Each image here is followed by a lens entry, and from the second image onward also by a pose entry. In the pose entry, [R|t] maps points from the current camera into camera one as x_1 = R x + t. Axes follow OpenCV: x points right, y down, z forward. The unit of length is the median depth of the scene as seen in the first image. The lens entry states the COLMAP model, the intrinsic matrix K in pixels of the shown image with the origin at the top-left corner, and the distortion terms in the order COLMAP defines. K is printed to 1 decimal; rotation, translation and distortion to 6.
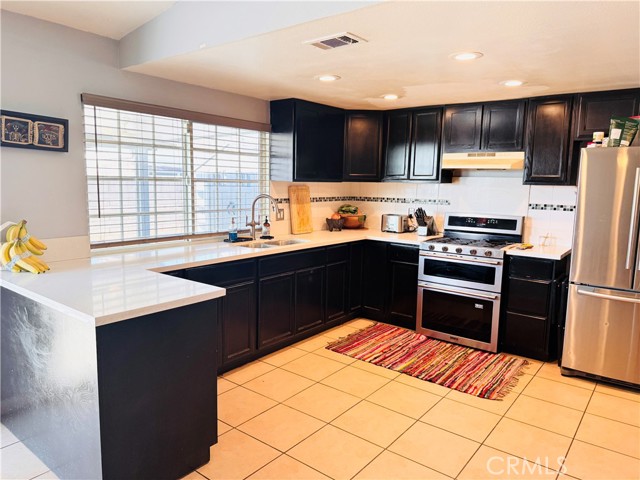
lens RADIAL K [[454.2, 0, 318.3], [0, 454.2, 238.5], [0, 0, 1]] dist [0.072293, -0.002801]
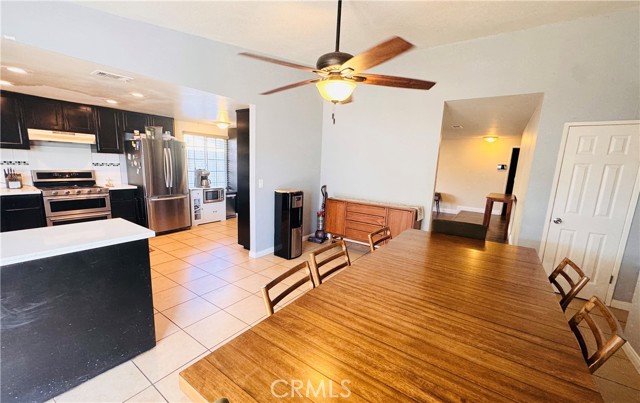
lens RADIAL K [[260.0, 0, 317.7], [0, 260.0, 205.9], [0, 0, 1]] dist [-0.000822, -0.000121]
pose [[-0.048119, -0.191218, 0.980367, -0.632205], [0.083199, 0.977326, 0.194708, -0.035119], [-0.995371, 0.090935, -0.031119, 0.156657]]
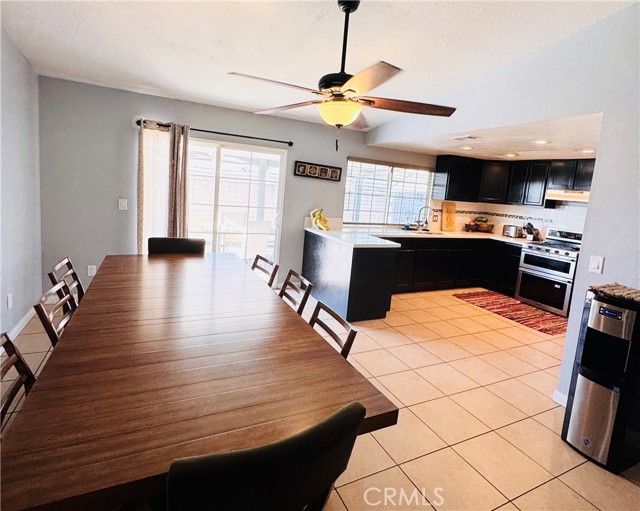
lens RADIAL K [[341.3, 0, 316.0], [0, 341.3, 229.7], [0, 0, 1]] dist [-0.001685, -0.001312]
pose [[0.894678, 0.108380, -0.433365, 0.084351], [-0.118847, 0.992908, 0.002958, 0.044875], [0.430612, 0.048858, 0.901214, -0.410912]]
